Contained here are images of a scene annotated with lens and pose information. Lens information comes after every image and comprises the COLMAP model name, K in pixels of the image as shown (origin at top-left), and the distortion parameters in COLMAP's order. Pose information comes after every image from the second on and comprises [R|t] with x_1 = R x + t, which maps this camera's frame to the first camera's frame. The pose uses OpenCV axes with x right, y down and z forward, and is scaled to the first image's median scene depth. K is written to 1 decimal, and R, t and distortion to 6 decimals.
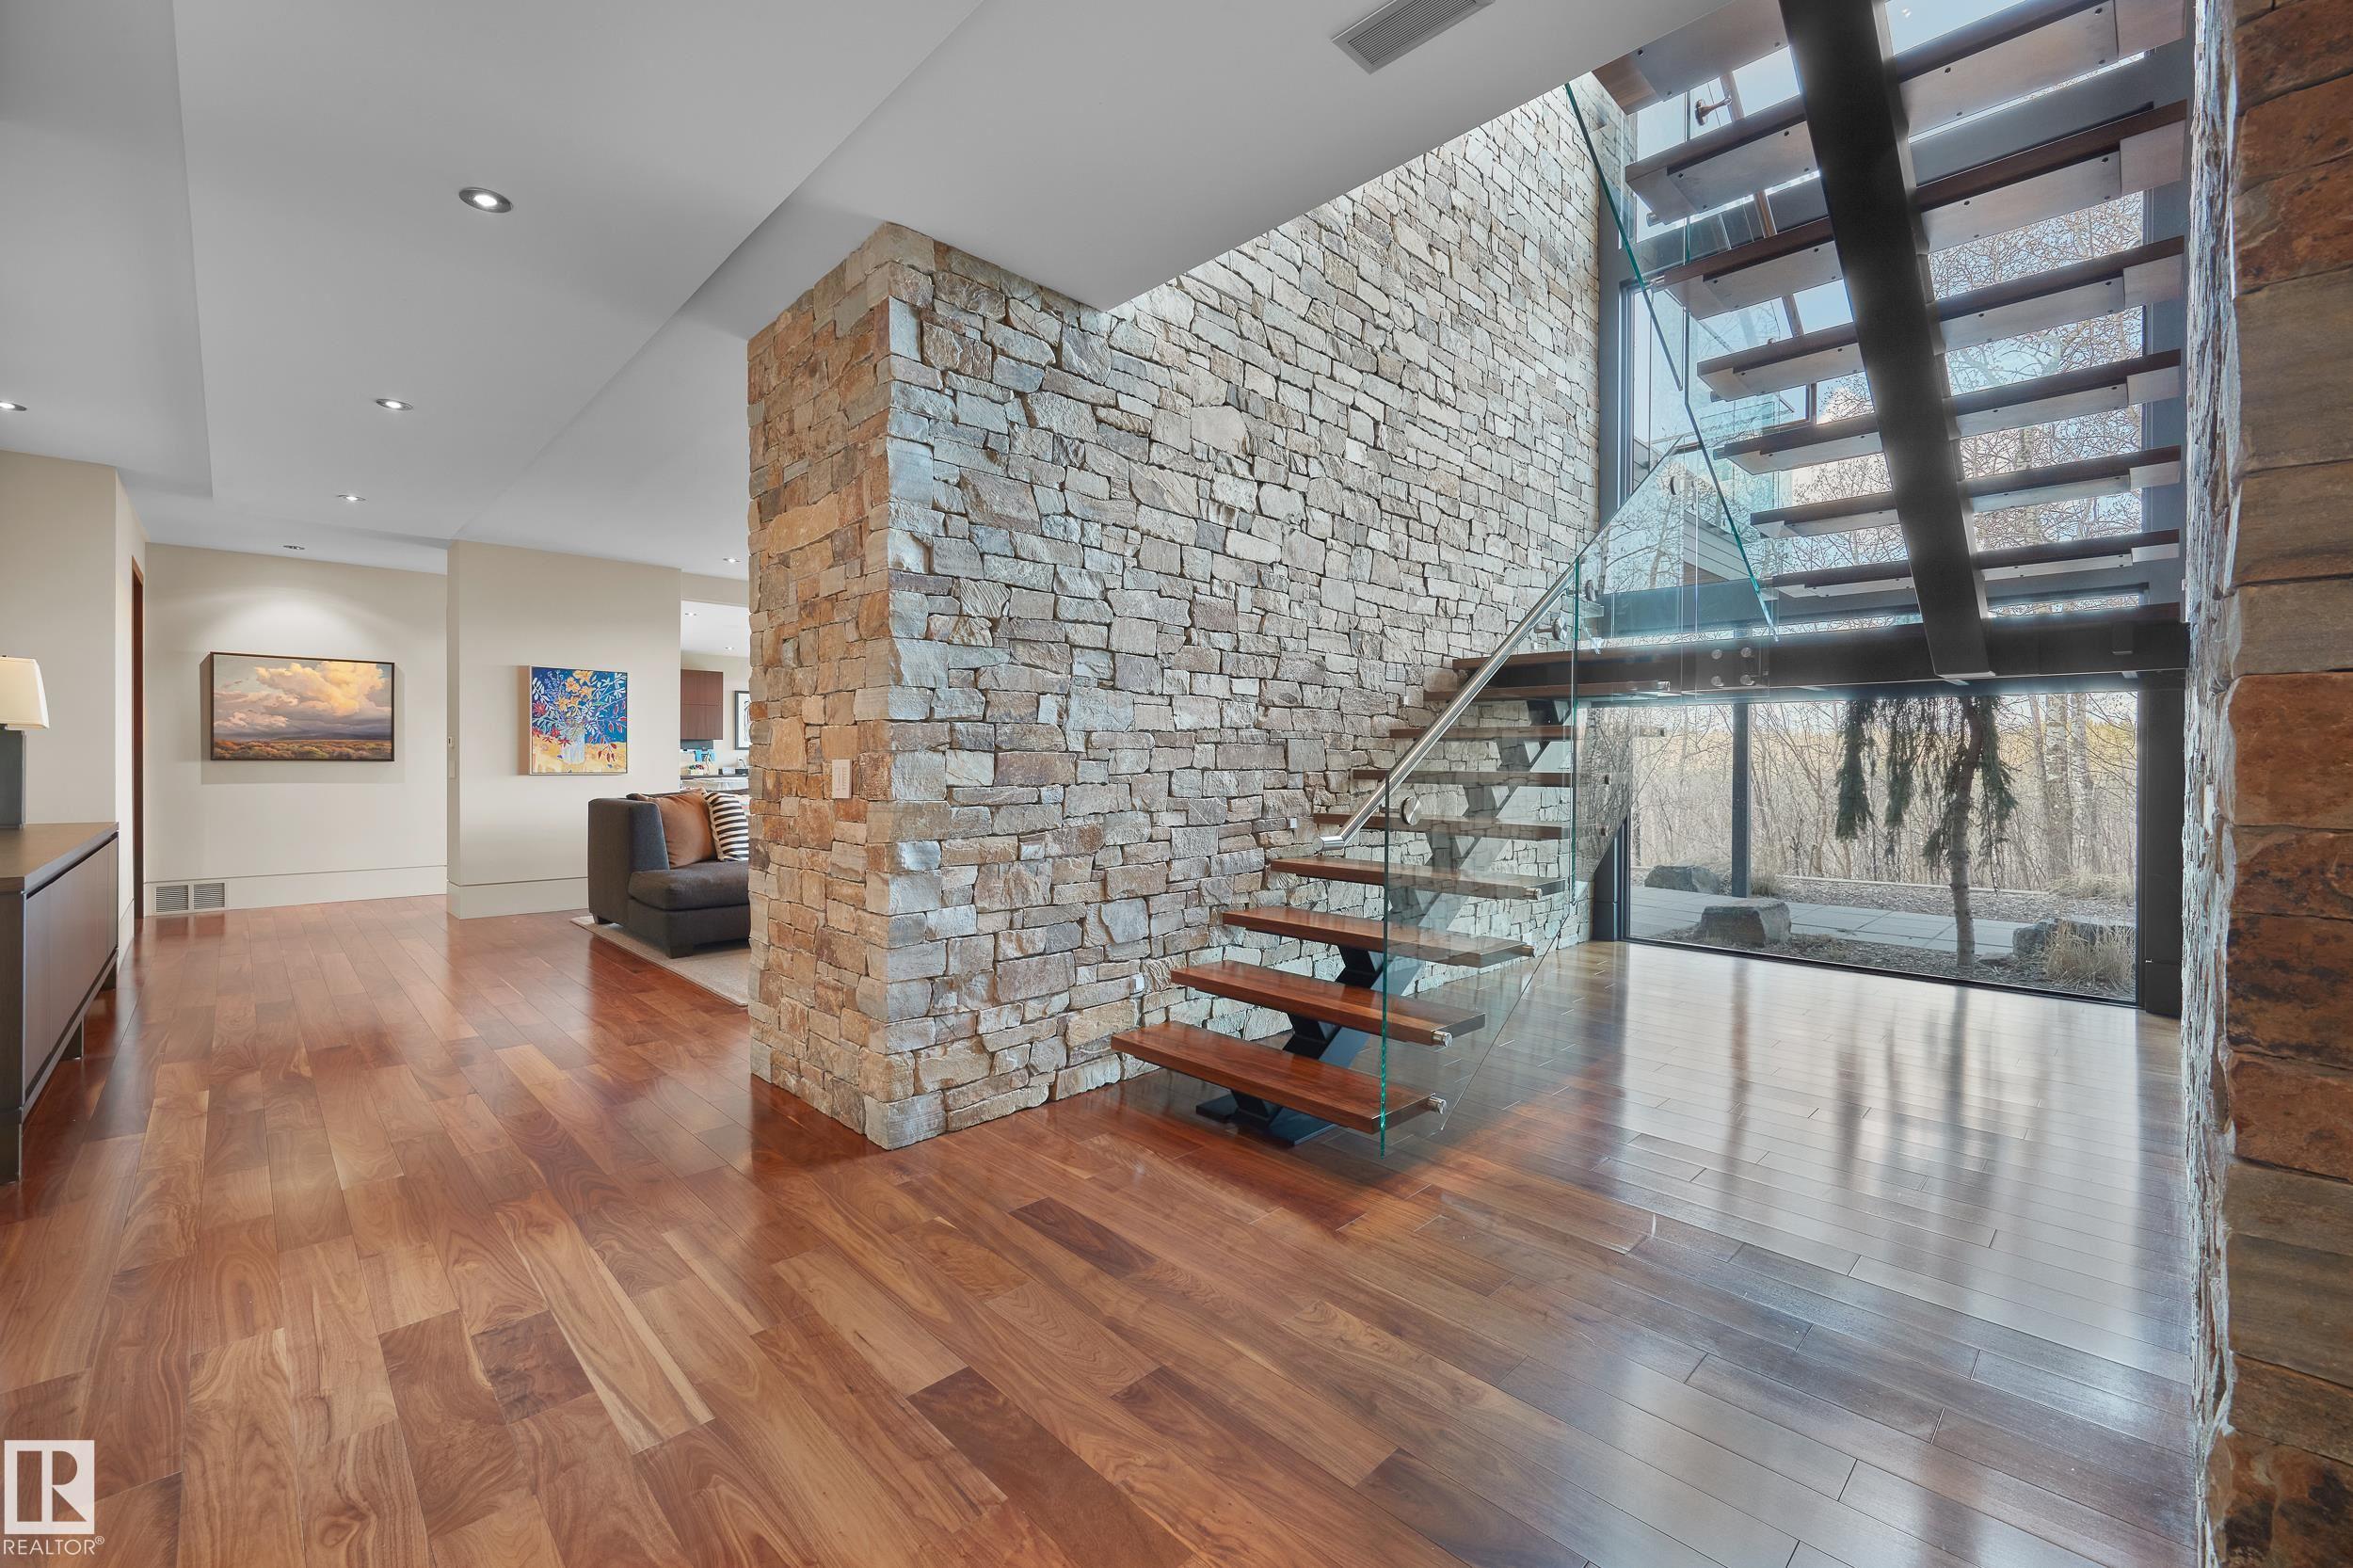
lens RADIAL K [[949.3, 0, 1173.9], [0, 949.3, 776.9], [0, 0, 1]] dist [-0.000445, 0.000020]
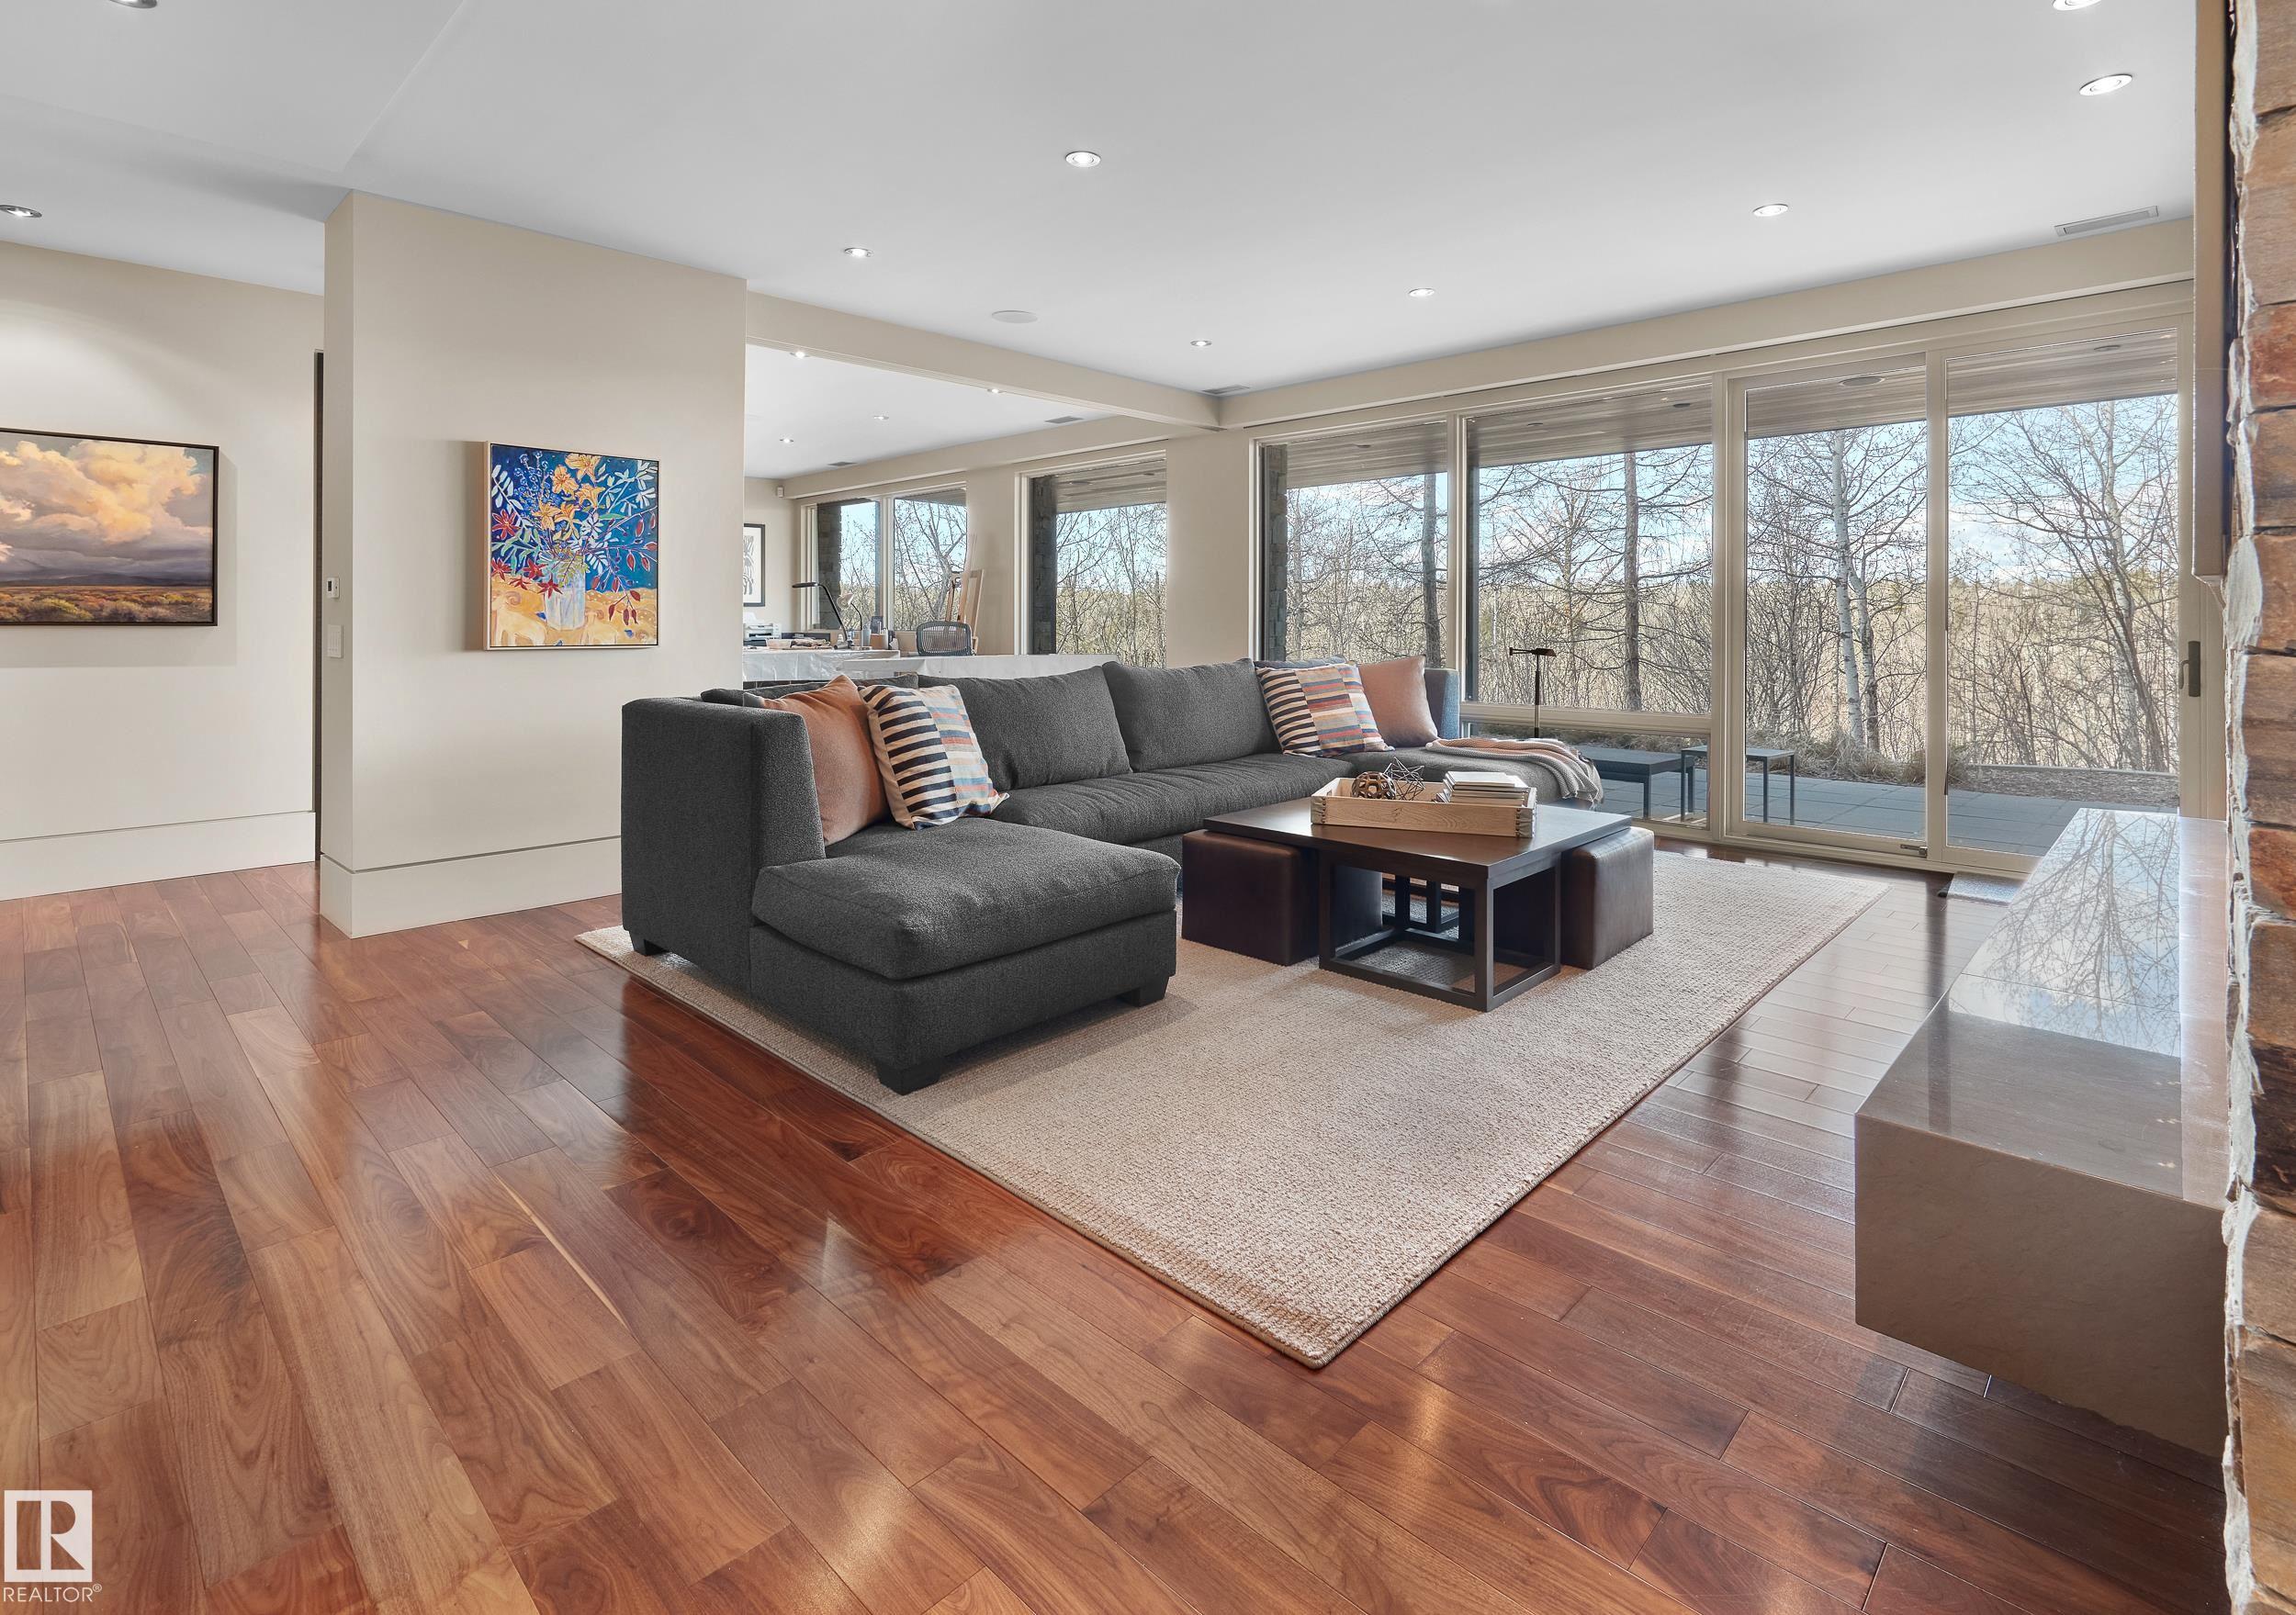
lens RADIAL K [[1098.8, 0, 1195.0], [0, 1098.8, 621.4], [0, 0, 1]] dist [-0.003316, -0.000415]
pose [[0.999092, -0.004887, 0.042327, -0.298830], [0.005338, 0.999930, -0.010568, -0.009268], [-0.042272, 0.010785, 0.999048, 0.361516]]
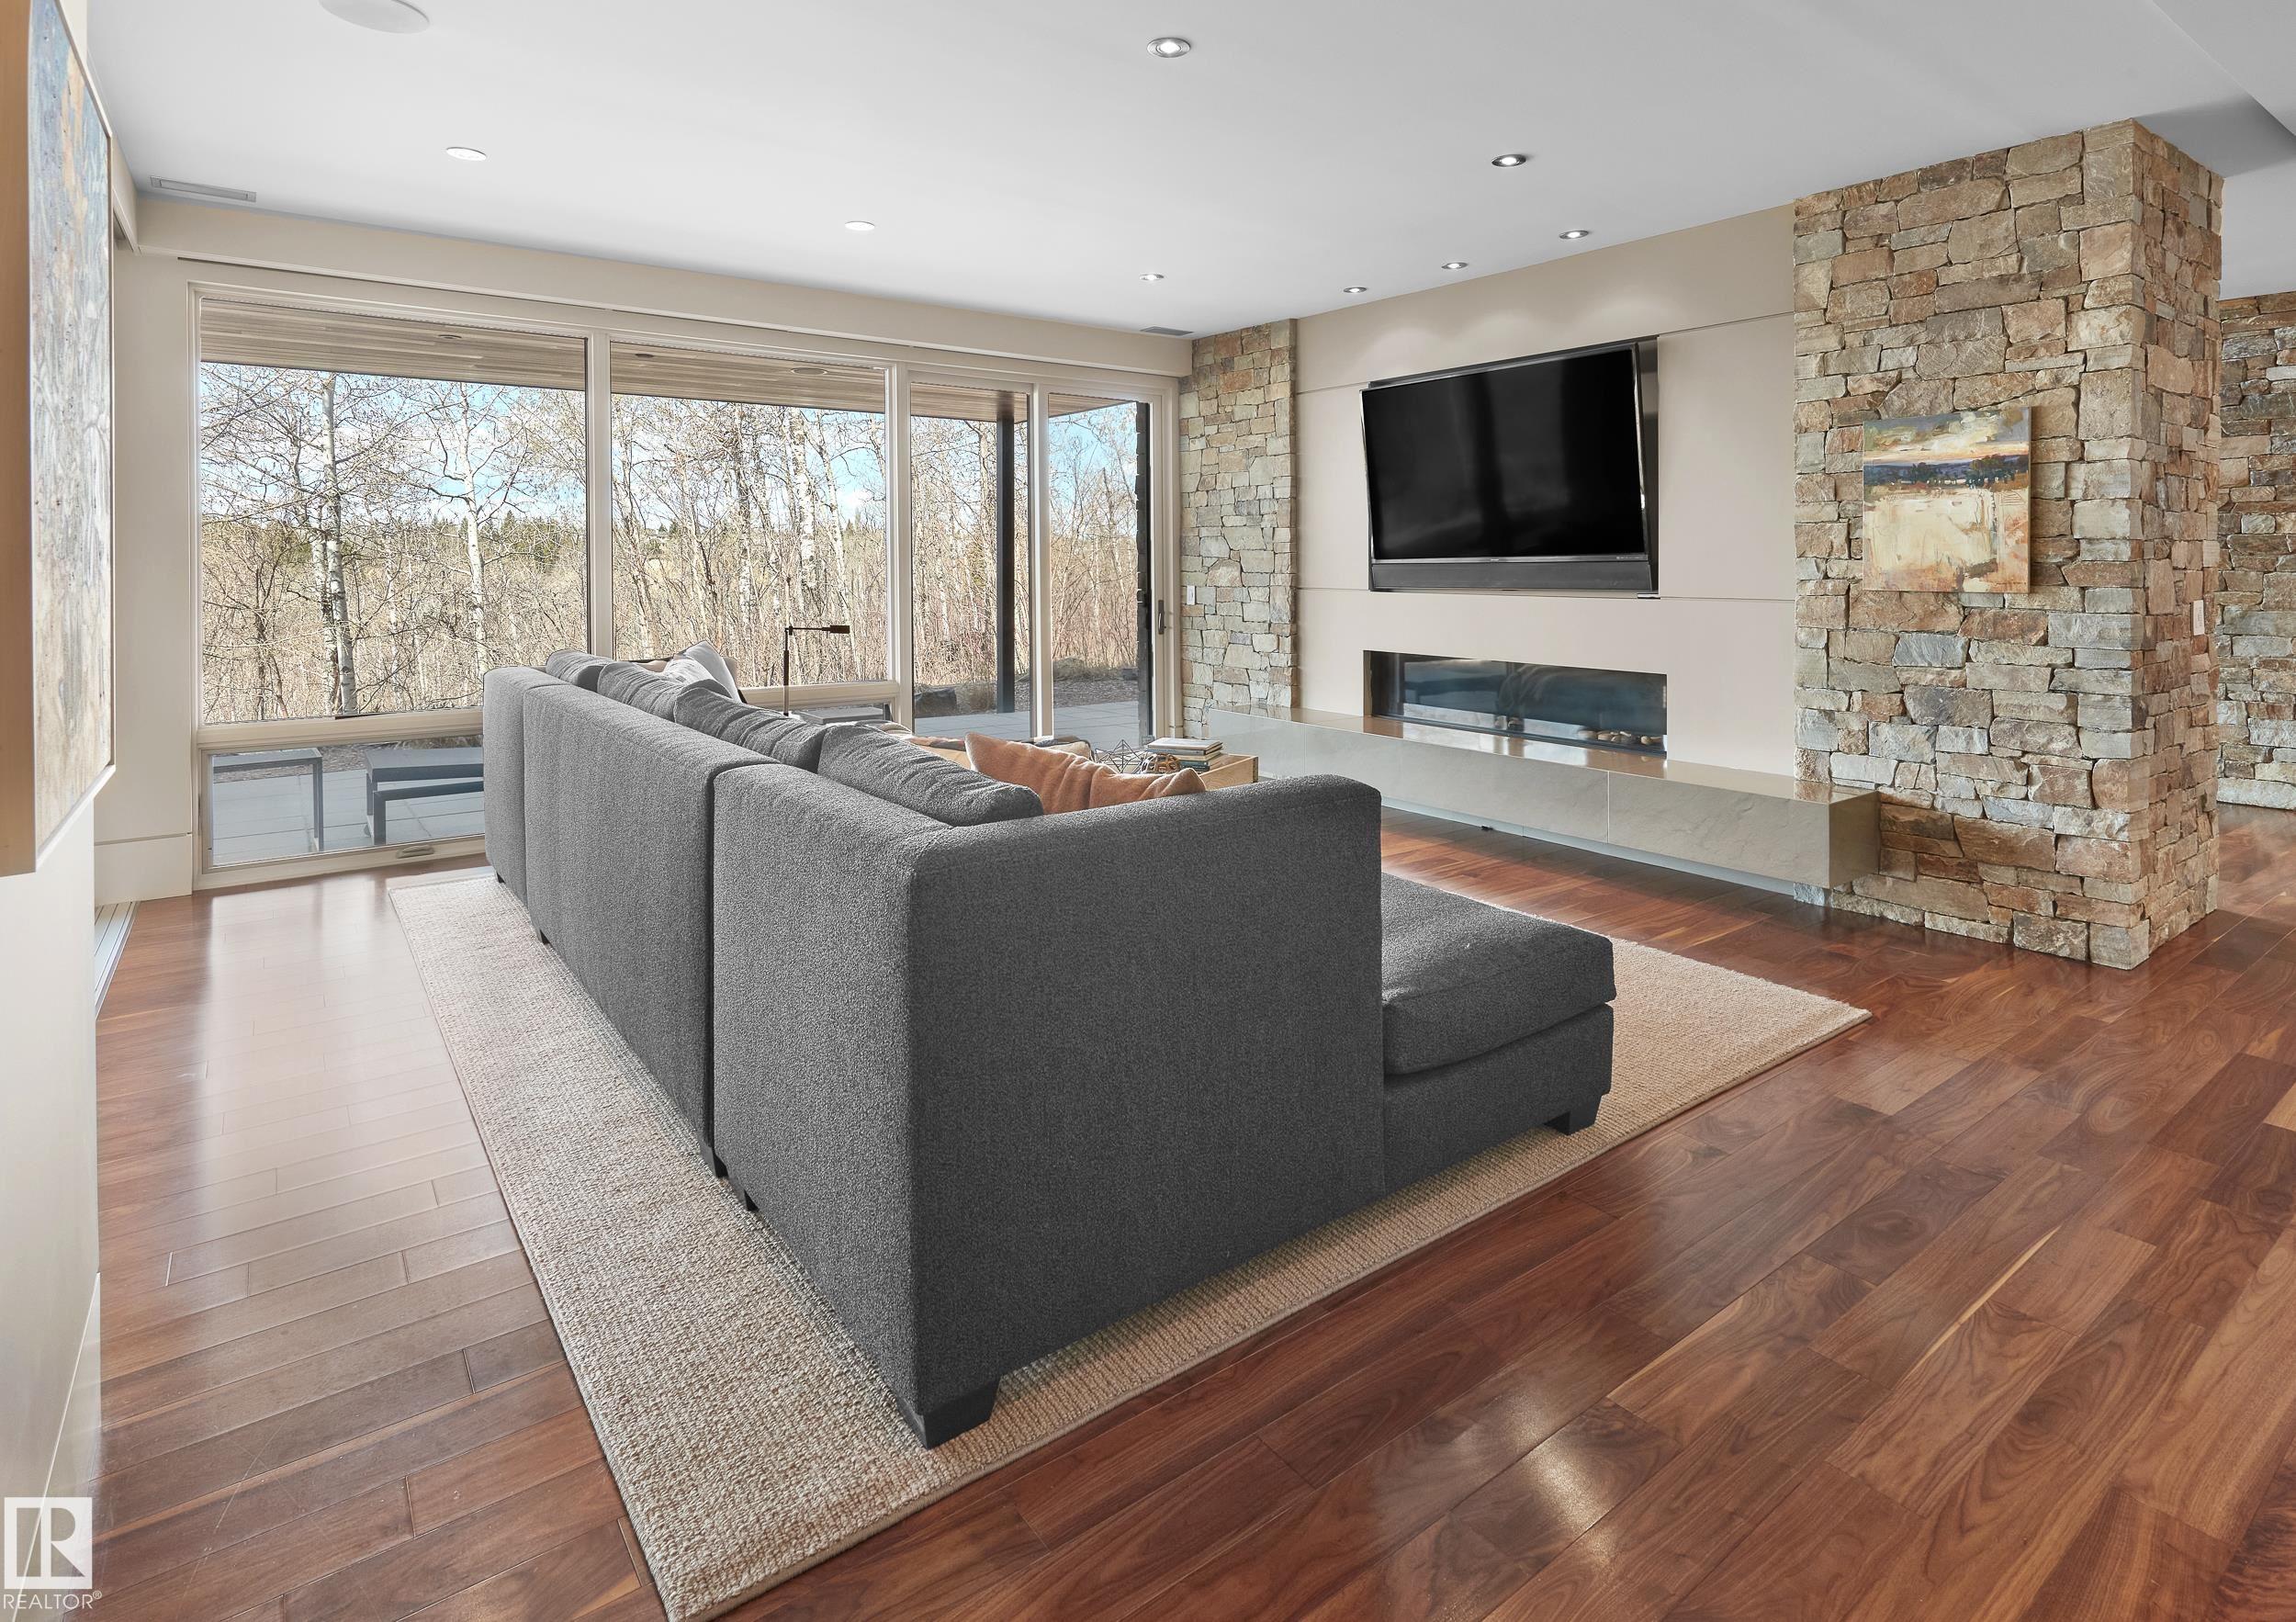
lens RADIAL K [[1169.0, 0, 1150.4], [0, 1169.0, 791.8], [0, 0, 1]] dist [-0.002777, -0.000384]
pose [[0.135971, -0.198803, 0.970561, -4.267384], [0.024504, 0.980035, 0.197311, -0.222909], [-0.990410, -0.003046, 0.138128, 4.535366]]
